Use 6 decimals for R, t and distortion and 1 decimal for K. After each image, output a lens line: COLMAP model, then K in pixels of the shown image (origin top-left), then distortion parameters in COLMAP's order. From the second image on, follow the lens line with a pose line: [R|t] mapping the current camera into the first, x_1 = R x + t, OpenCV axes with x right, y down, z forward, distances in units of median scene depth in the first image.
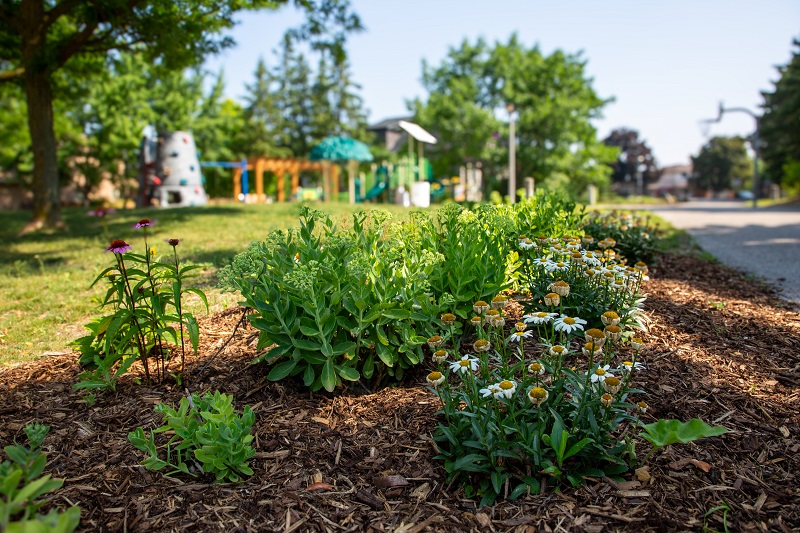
lens RADIAL K [[491.8, 0, 400.0], [0, 491.8, 266.5], [0, 0, 1]] dist [-0.112625, 0.101660]
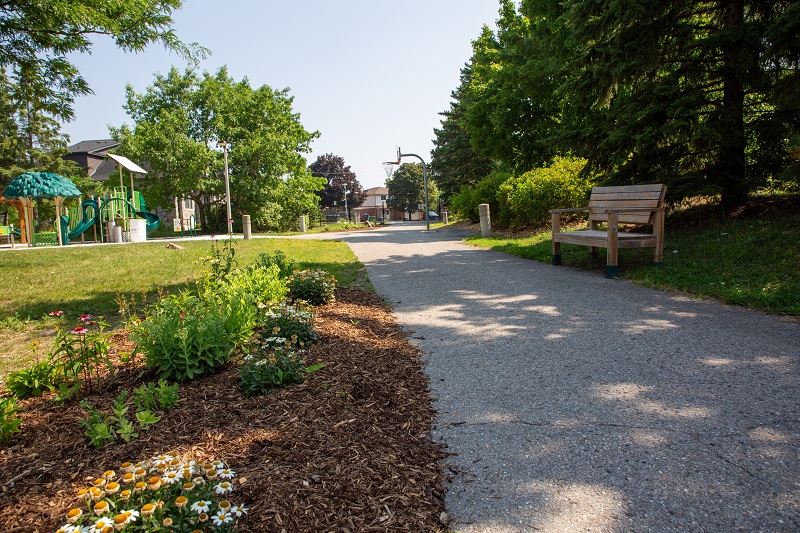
lens RADIAL K [[572.6, 0, 400.0], [0, 572.6, 266.5], [0, 0, 1]] dist [-0.002515, -0.002079]
pose [[0.863191, -0.055792, 0.501786, -0.074756], [0.067728, 0.997688, -0.005578, -0.025936], [-0.500315, 0.038799, 0.864974, -0.238385]]
